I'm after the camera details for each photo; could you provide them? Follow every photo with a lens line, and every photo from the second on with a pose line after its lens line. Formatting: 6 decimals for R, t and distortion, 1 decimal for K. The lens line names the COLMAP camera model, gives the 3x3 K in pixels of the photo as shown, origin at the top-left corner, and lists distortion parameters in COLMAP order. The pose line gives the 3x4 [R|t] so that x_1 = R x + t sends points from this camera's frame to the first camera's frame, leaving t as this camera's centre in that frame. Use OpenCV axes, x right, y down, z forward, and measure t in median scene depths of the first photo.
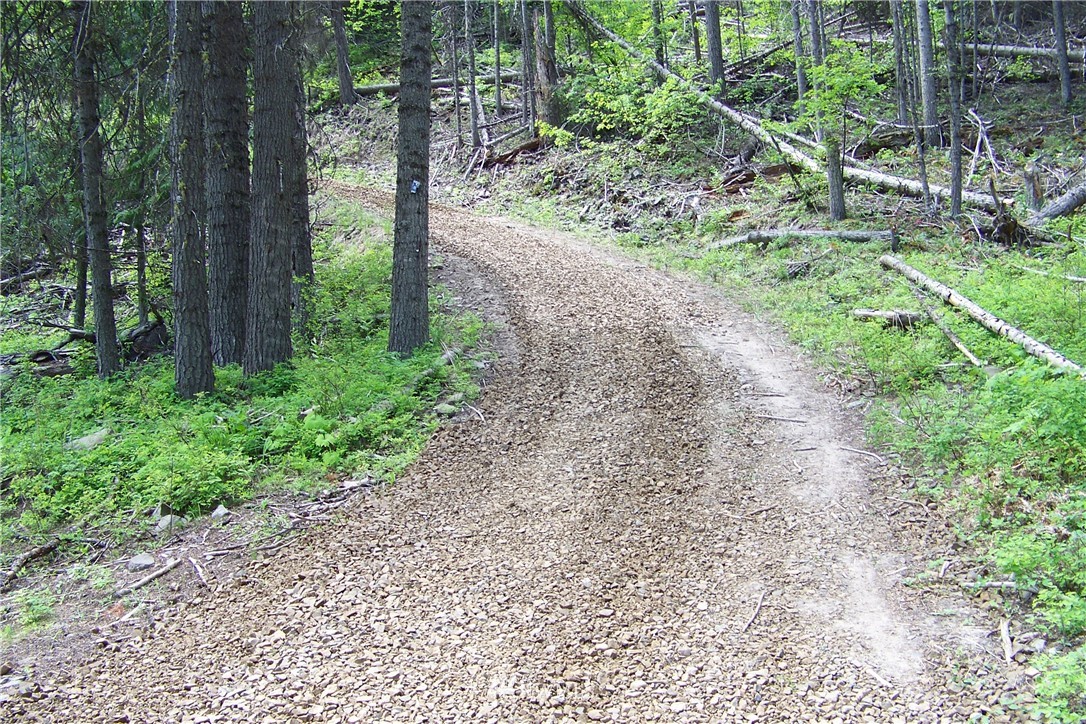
lens RADIAL K [[1143.7, 0, 568.1], [0, 1143.7, 389.3], [0, 0, 1]] dist [-0.276917, 0.383281]
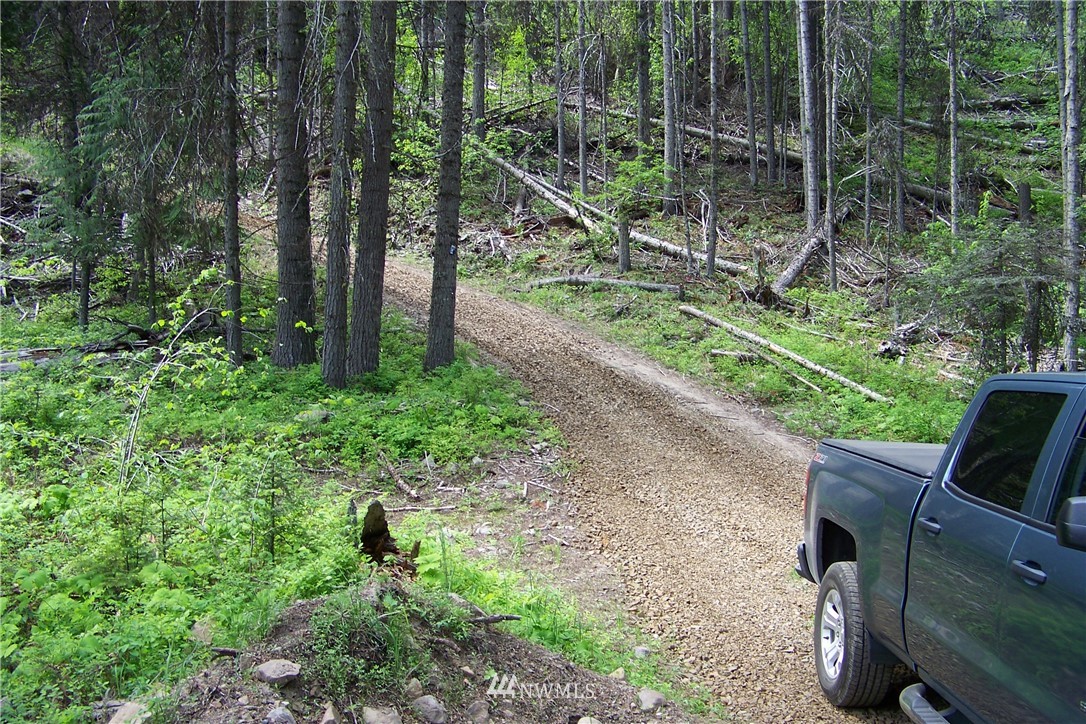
lens RADIAL K [[1143.7, 0, 568.1], [0, 1143.7, 389.3], [0, 0, 1]] dist [-0.276917, 0.383281]
pose [[0.929933, 0.044532, 0.365023, -0.335998], [-0.046980, 0.998893, -0.002177, -0.000860], [-0.364716, -0.015124, 0.930996, -0.277956]]
